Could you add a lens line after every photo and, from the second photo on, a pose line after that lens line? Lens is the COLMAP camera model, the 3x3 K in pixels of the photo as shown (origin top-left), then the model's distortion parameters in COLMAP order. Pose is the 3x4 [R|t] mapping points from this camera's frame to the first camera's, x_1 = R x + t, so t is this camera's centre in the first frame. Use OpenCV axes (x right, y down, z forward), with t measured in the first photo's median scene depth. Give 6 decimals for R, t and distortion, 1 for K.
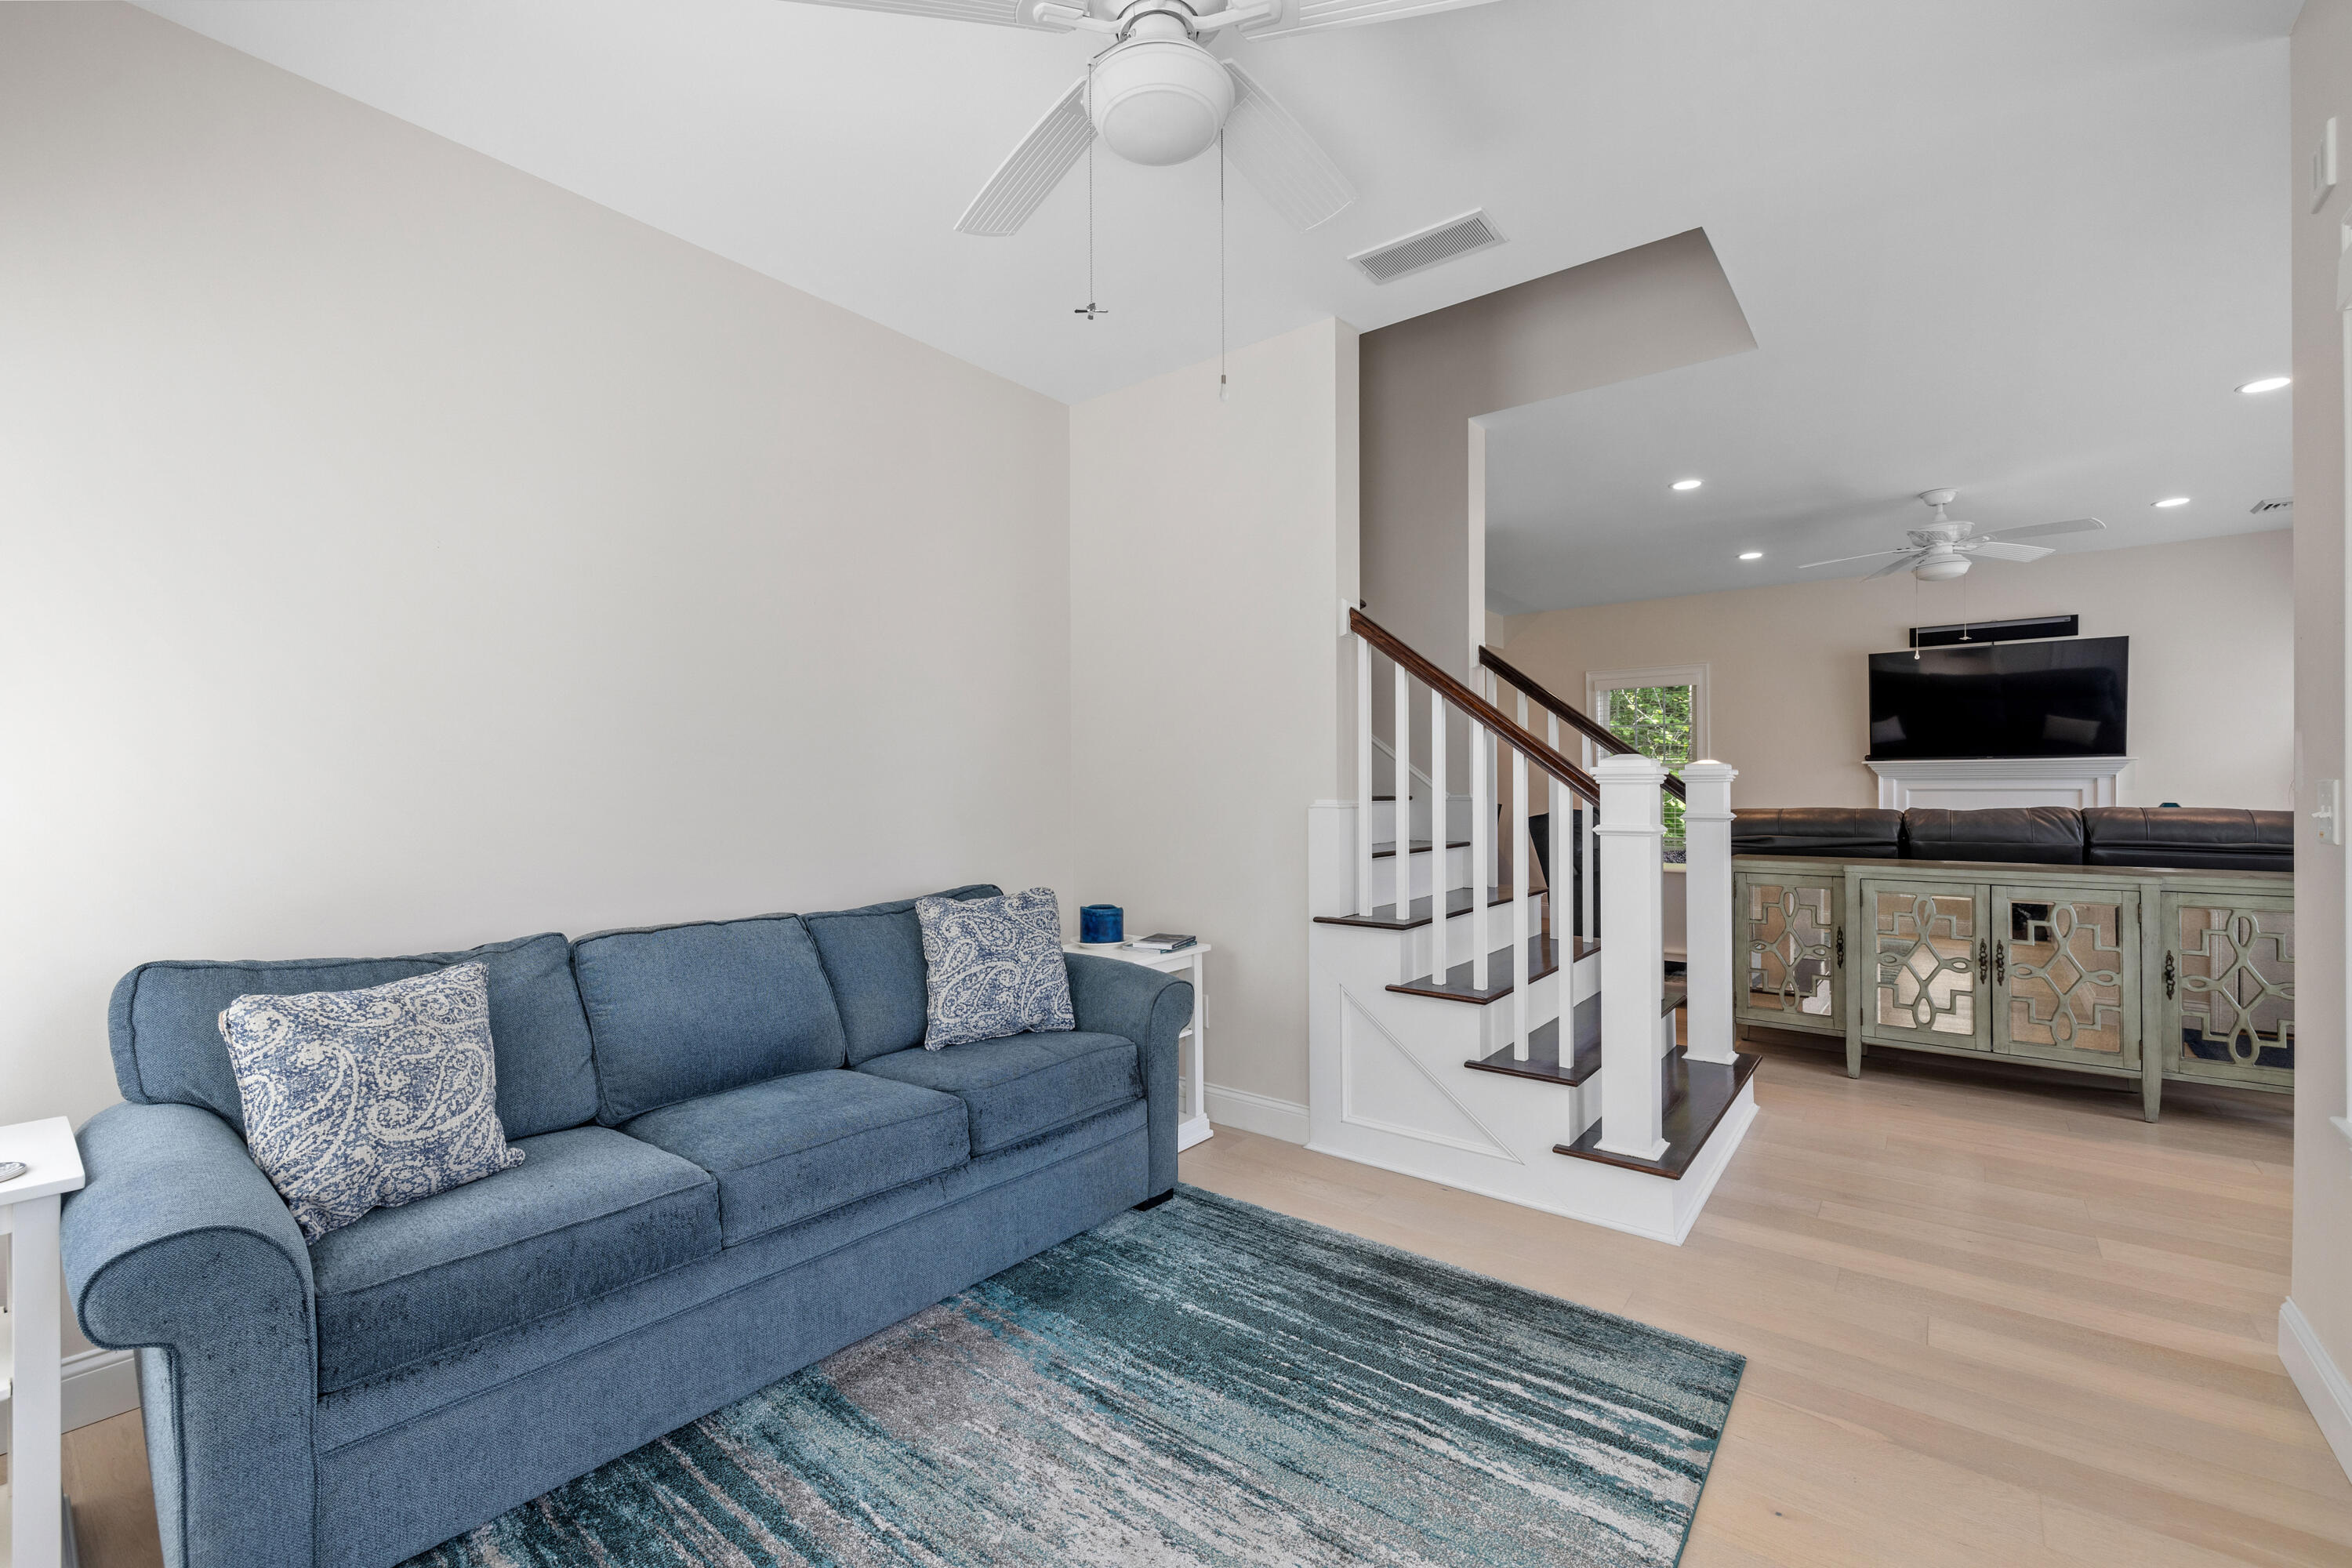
lens RADIAL K [[981.9, 0, 1176.0], [0, 981.9, 784.0], [0, 0, 1]] dist [-0.000041, -0.000567]
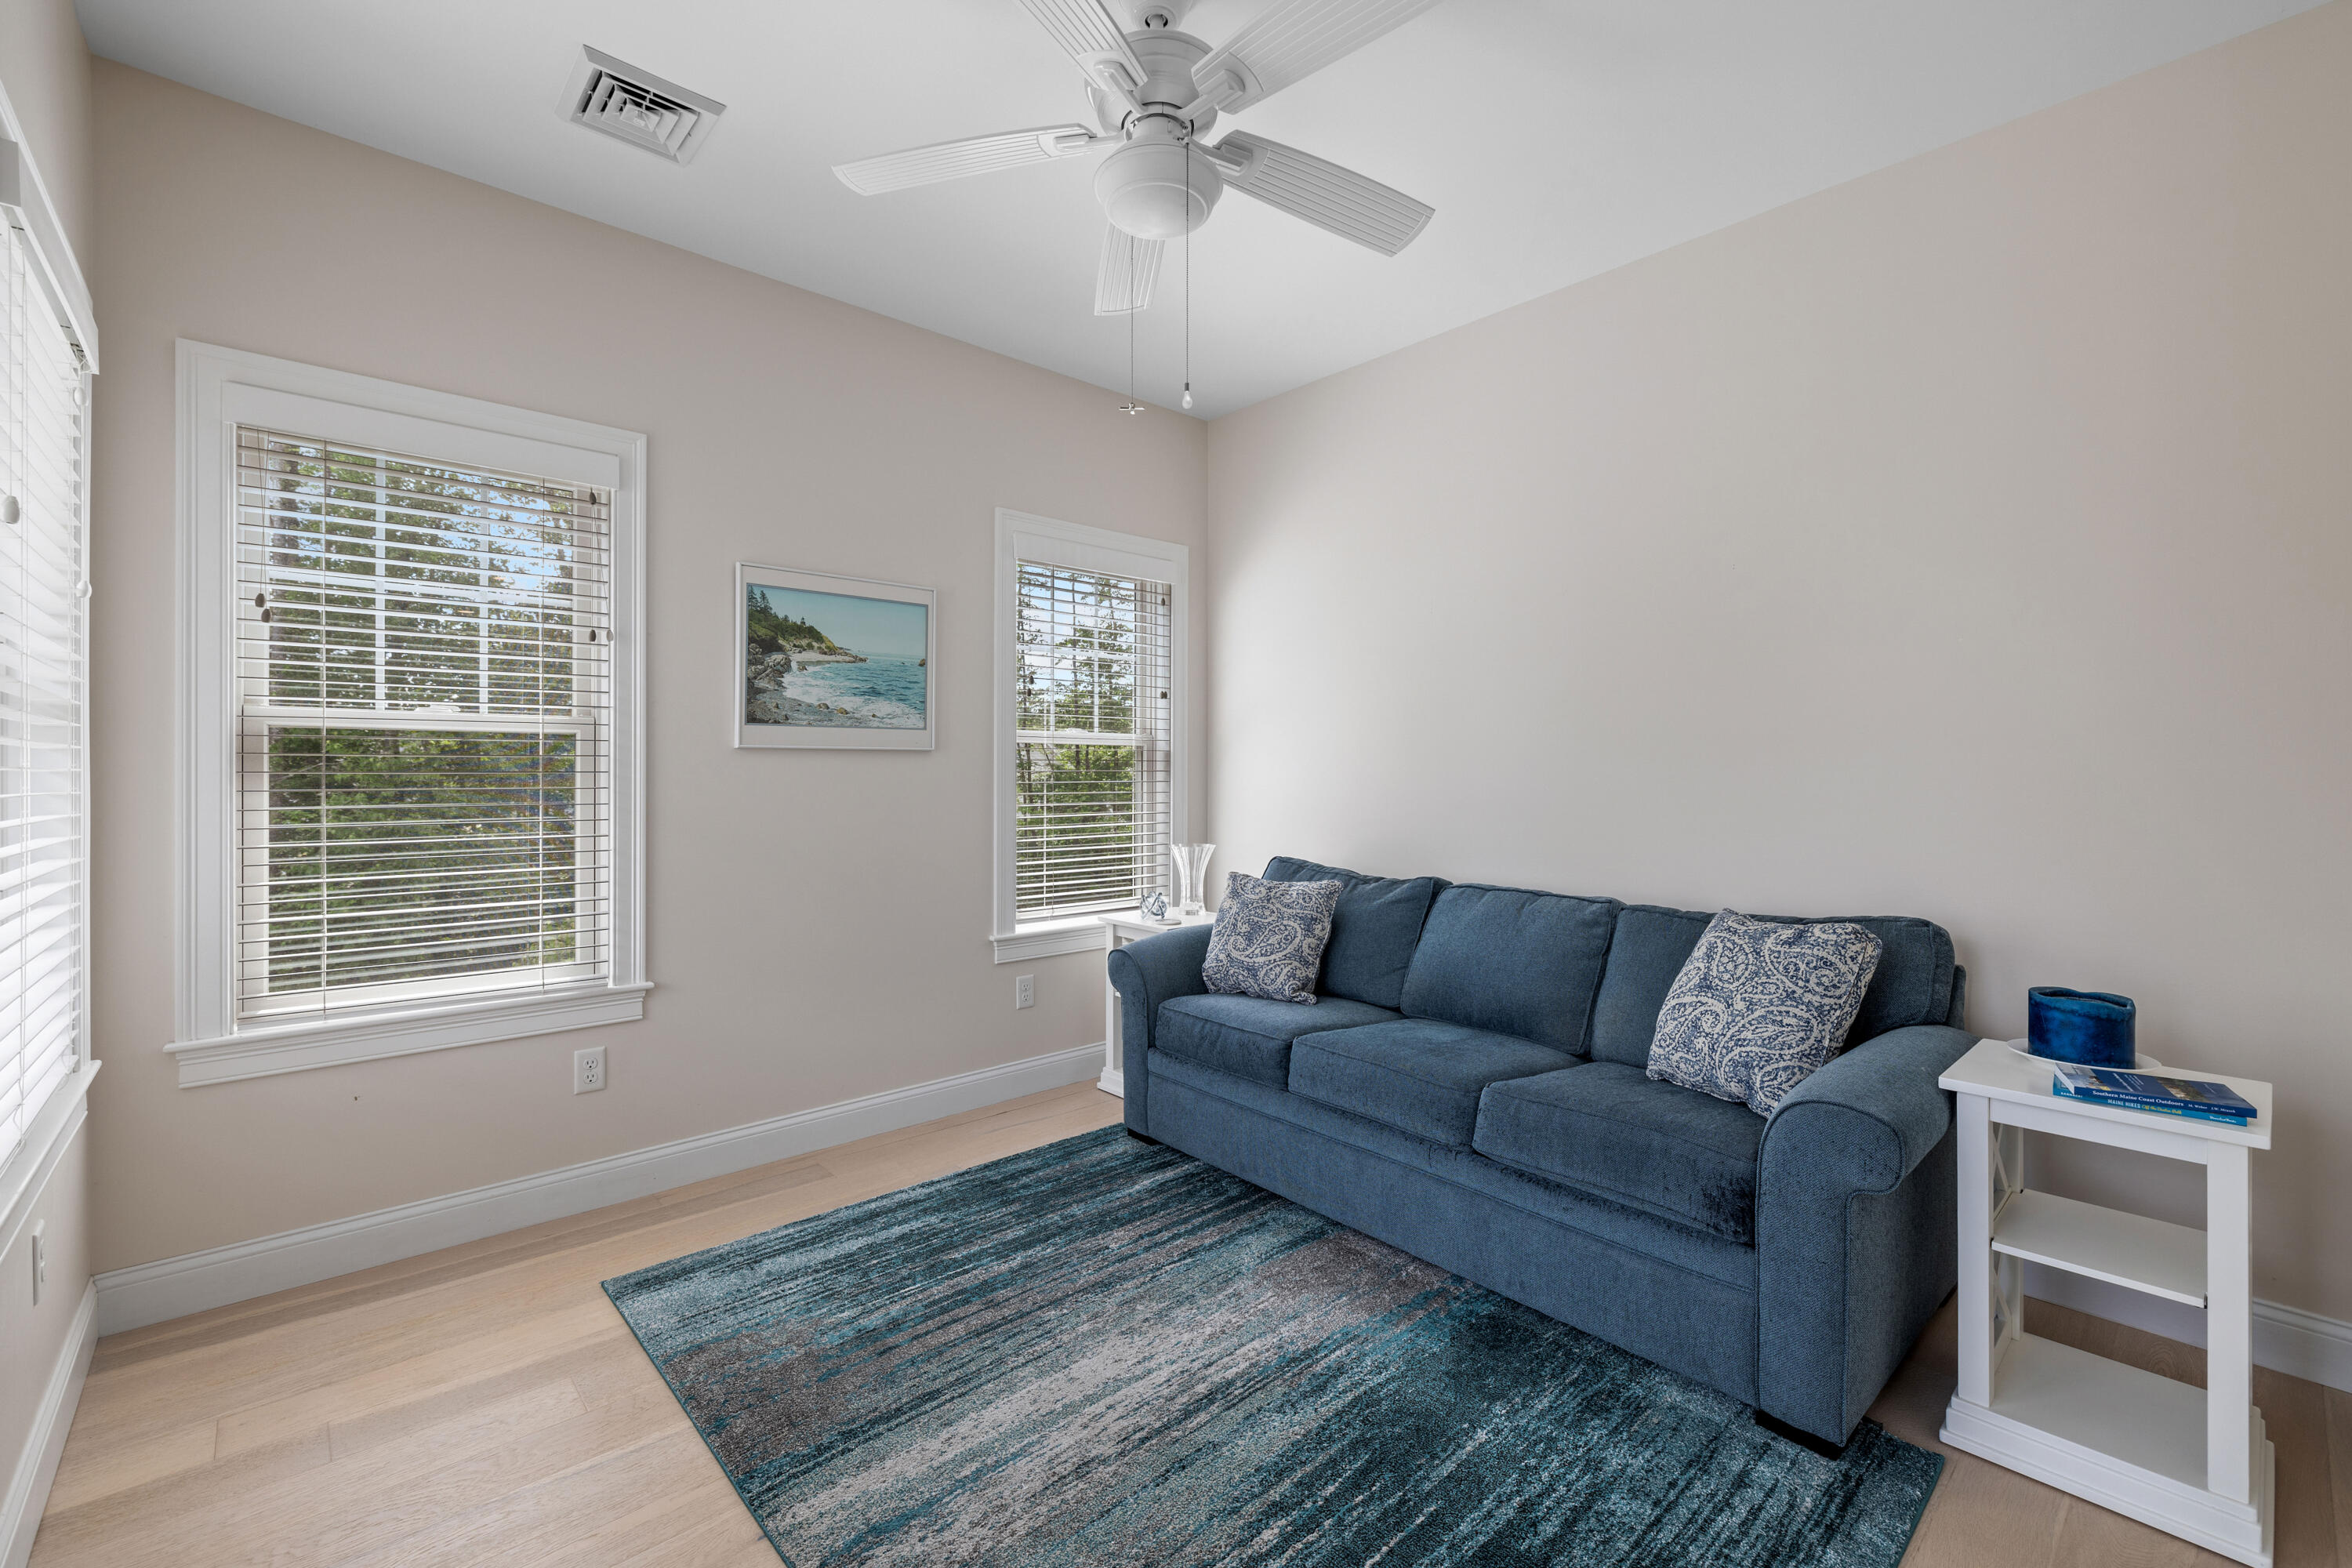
lens RADIAL K [[1002.6, 0, 1170.7], [0, 1002.6, 767.2], [0, 0, 1]] dist [0.000374, 0.000044]
pose [[-0.170693, -0.000285, -0.985324, 0.958004], [0.000905, 0.999999, -0.000446, -0.005264], [0.985324, -0.000968, -0.170693, 1.004538]]
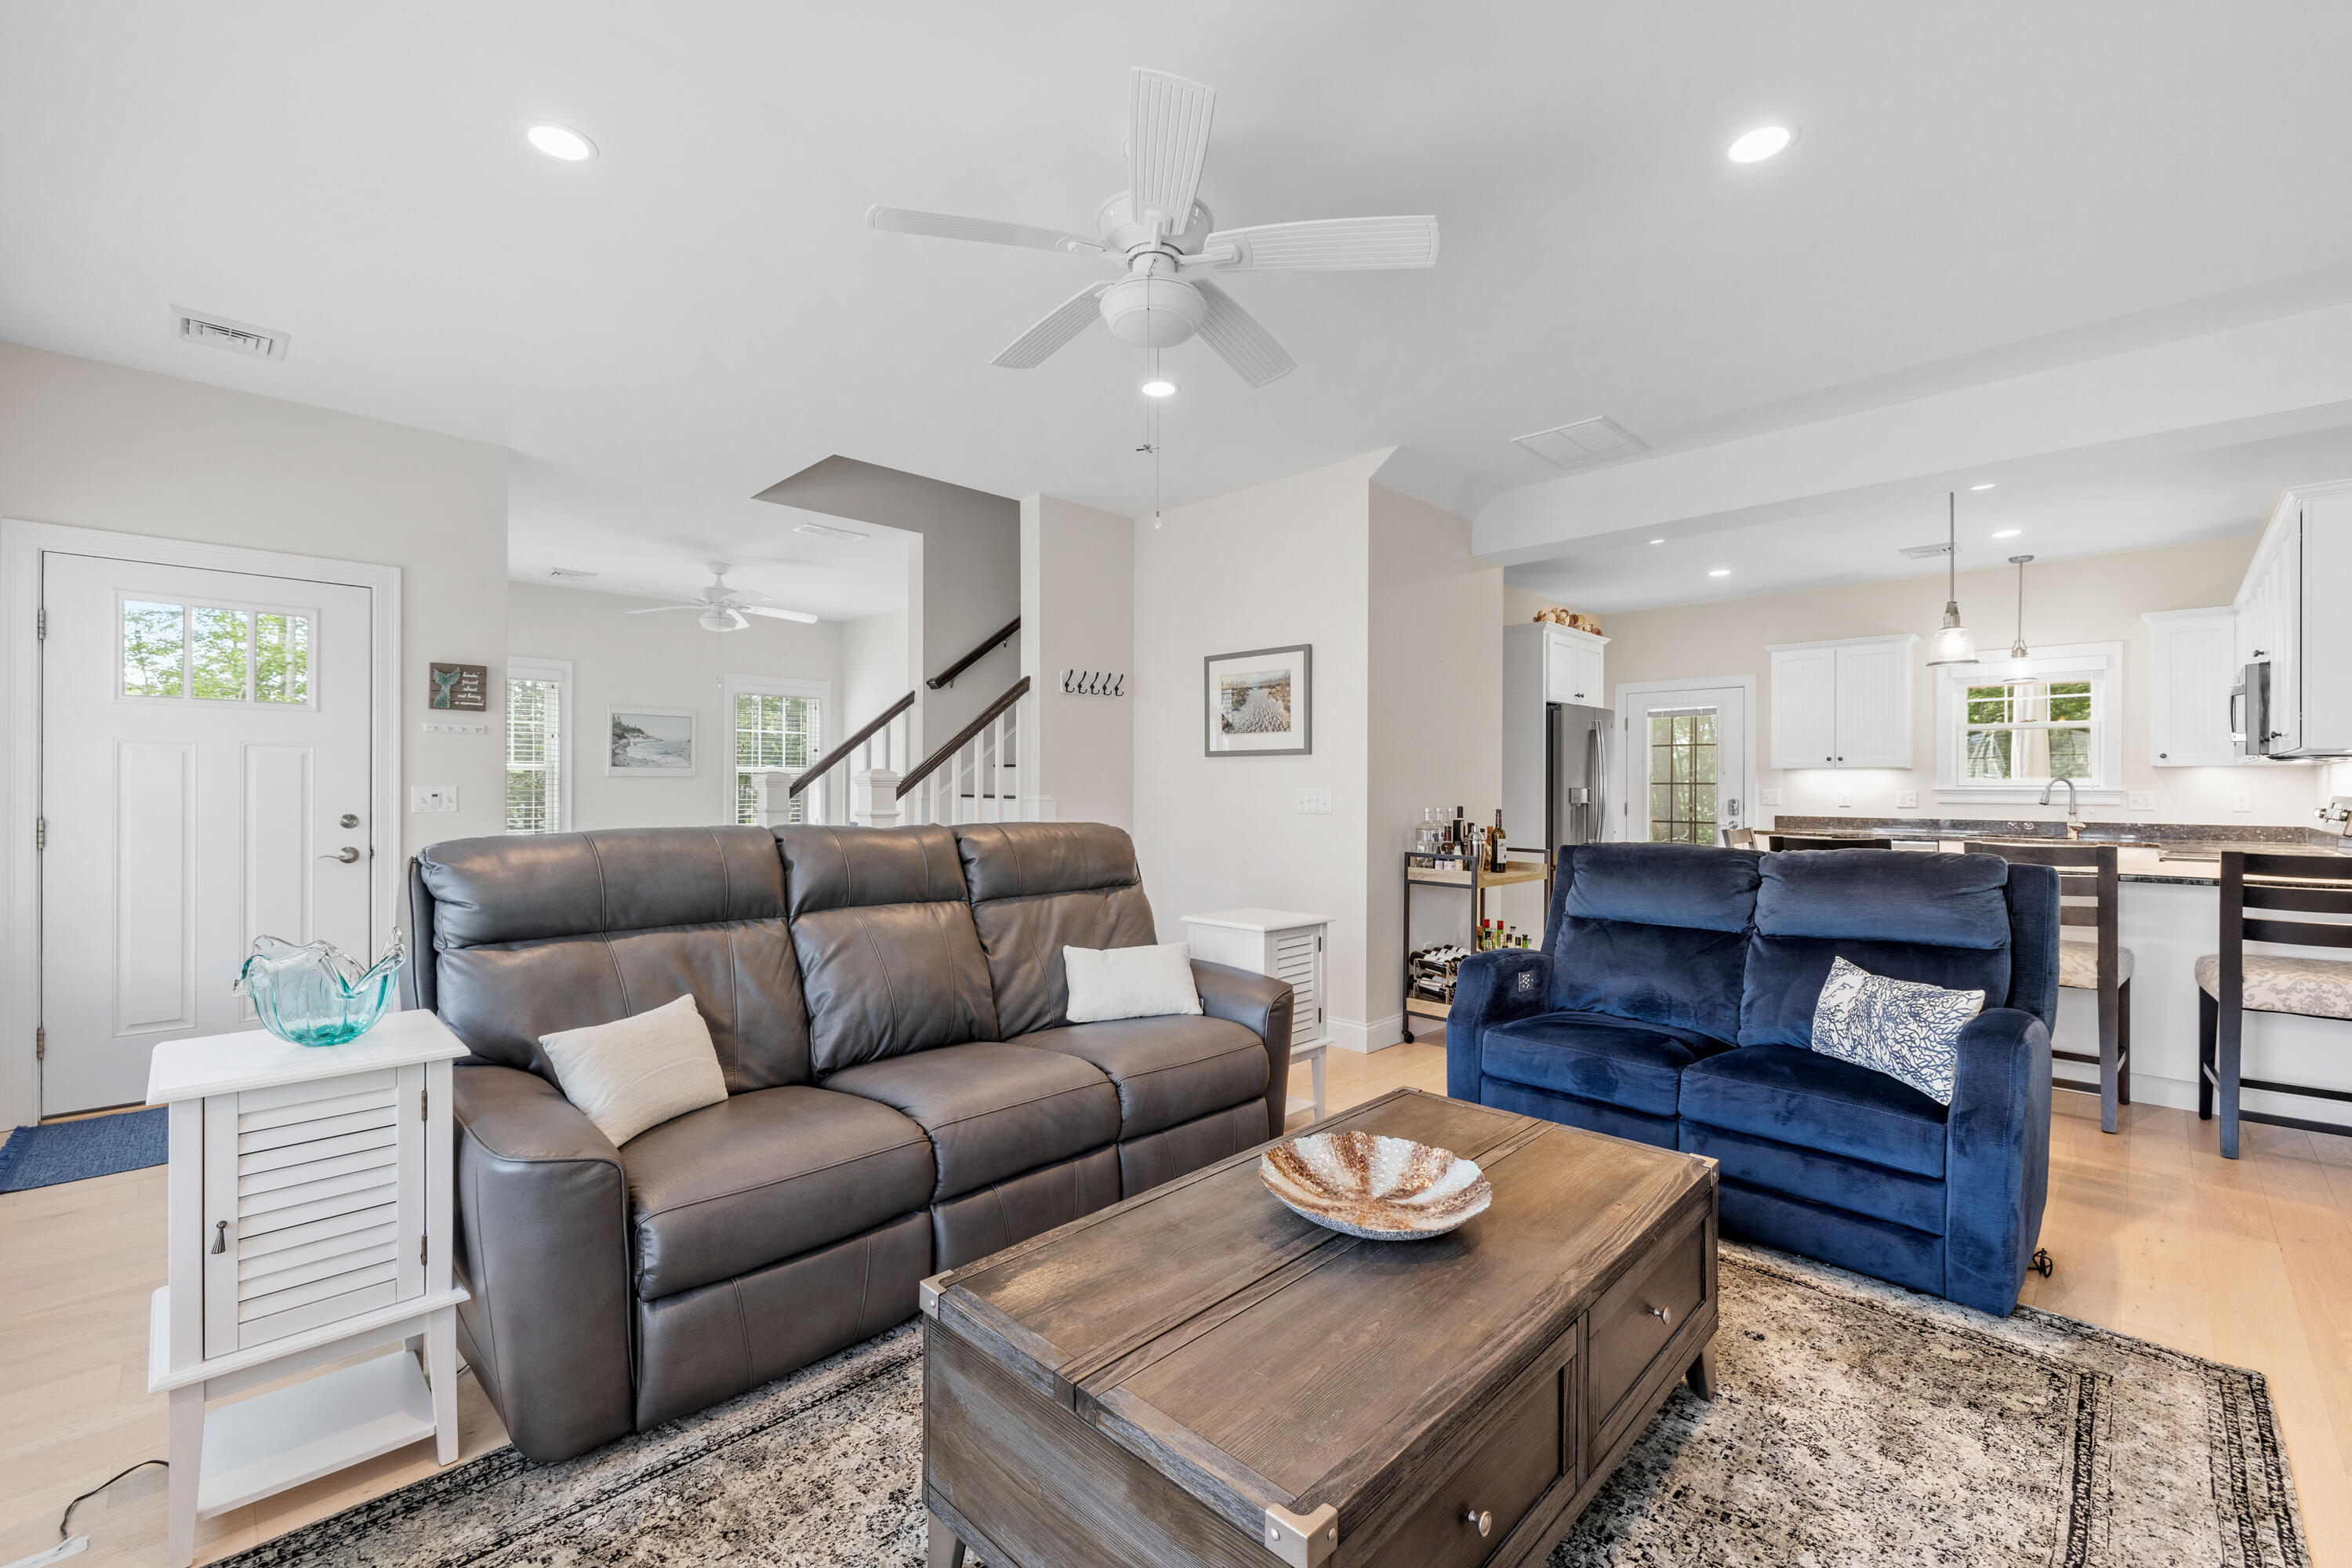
lens RADIAL K [[981.9, 0, 1176.0], [0, 981.9, 784.0], [0, 0, 1]] dist [-0.000041, -0.000567]
pose [[-0.111638, 0.001432, -0.993748, 3.226421], [-0.001974, 0.999997, 0.001662, -0.013567], [0.993747, 0.002147, -0.111635, 2.797431]]
